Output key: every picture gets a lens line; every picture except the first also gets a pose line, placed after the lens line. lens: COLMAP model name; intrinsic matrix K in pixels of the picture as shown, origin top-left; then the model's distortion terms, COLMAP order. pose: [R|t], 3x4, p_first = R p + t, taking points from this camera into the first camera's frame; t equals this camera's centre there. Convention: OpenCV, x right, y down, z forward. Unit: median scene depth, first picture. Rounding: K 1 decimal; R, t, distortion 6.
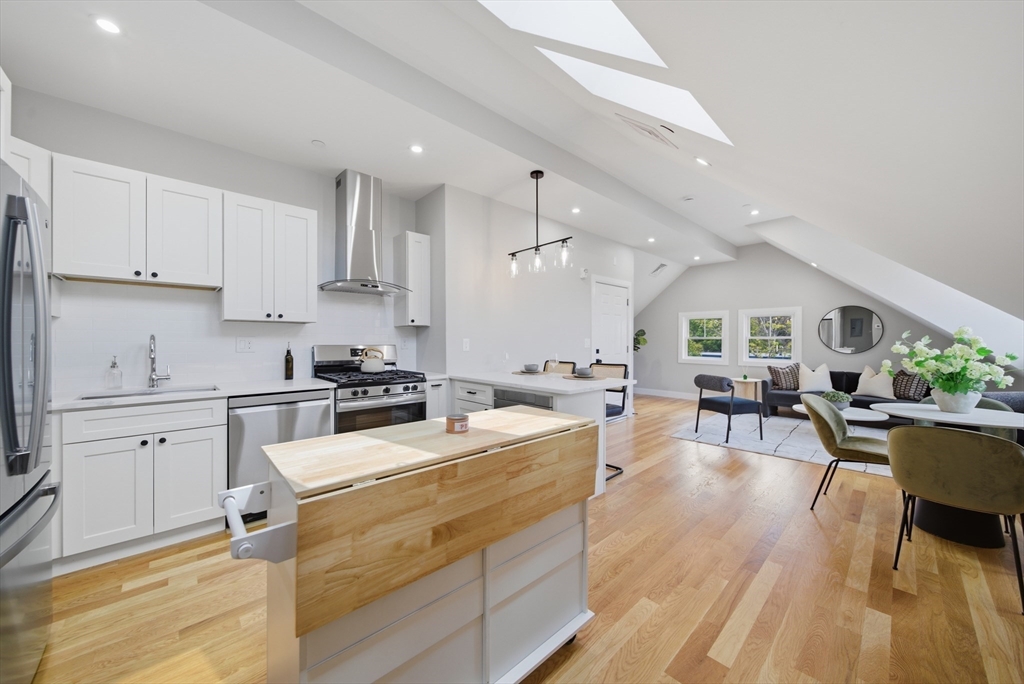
lens RADIAL K [[363.6, 0, 509.6], [0, 363.6, 341.4], [0, 0, 1]] dist [0.000365, -0.001041]
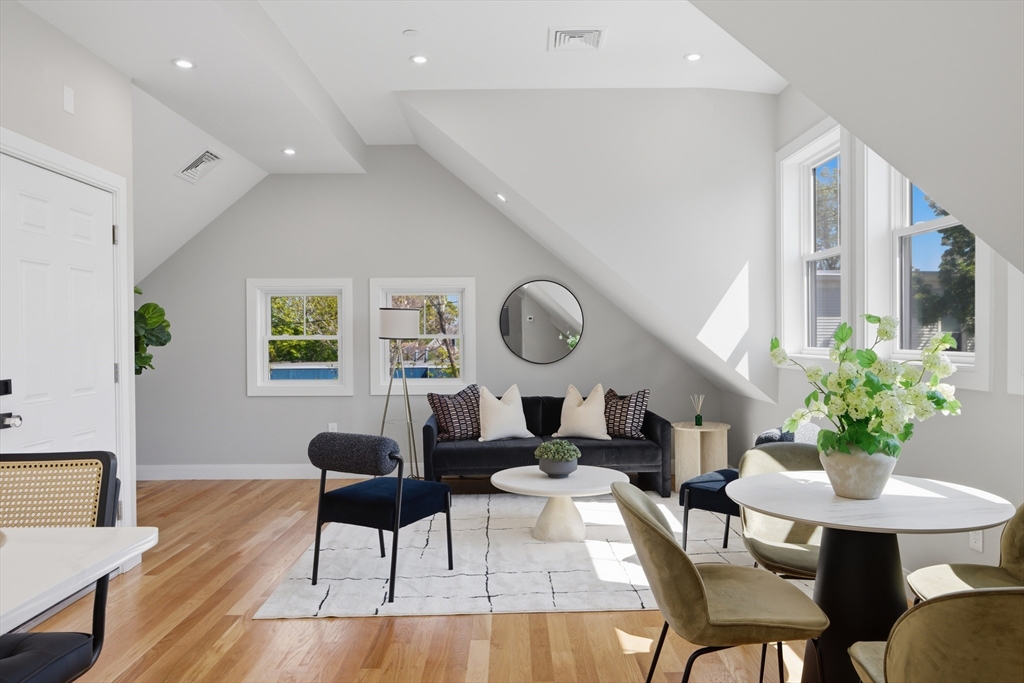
lens RADIAL K [[704.4, 0, 520.7], [0, 704.4, 345.6], [0, 0, 1]] dist [-0.005175, -0.003013]
pose [[0.673705, -0.016705, 0.738812, 0.123550], [0.013407, 0.999856, 0.010382, -0.009616], [-0.738879, 0.002911, 0.673832, 0.367215]]
